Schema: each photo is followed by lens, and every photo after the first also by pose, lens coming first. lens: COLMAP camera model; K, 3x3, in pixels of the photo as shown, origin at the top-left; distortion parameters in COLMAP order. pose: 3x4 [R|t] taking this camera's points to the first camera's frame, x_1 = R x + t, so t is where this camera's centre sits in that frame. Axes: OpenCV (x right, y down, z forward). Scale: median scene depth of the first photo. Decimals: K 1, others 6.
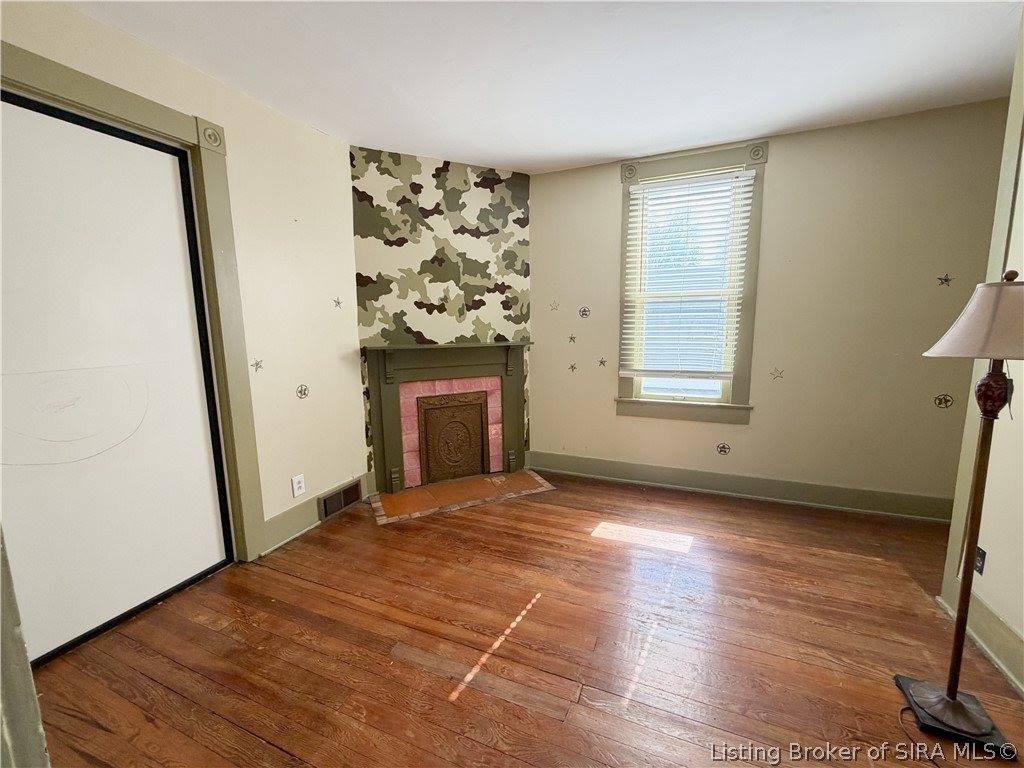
lens RADIAL K [[406.0, 0, 511.0], [0, 406.0, 382.0], [0, 0, 1]] dist [-0.013081, 0.000618]
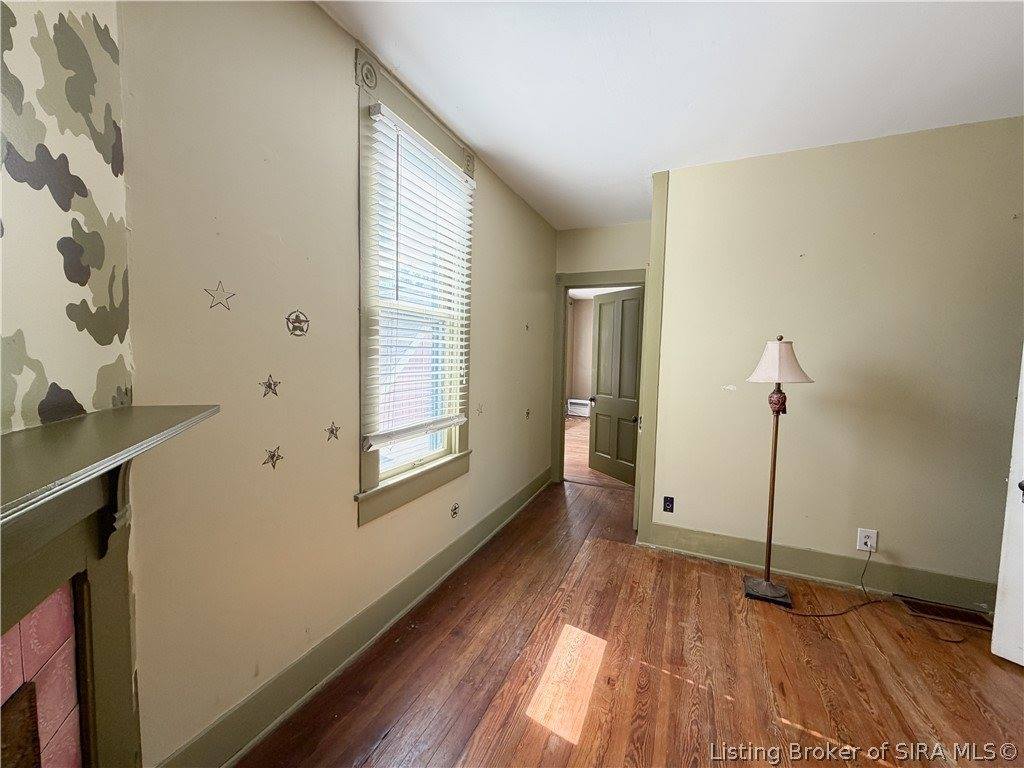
lens RADIAL K [[406.0, 0, 508.5], [0, 406.0, 386.1], [0, 0, 1]] dist [-0.013081, 0.000618]
pose [[0.035335, -0.062216, 0.997437, -0.245291], [0.117731, 0.991370, 0.057667, -0.107948], [-0.992417, 0.115392, 0.042354, 0.791246]]
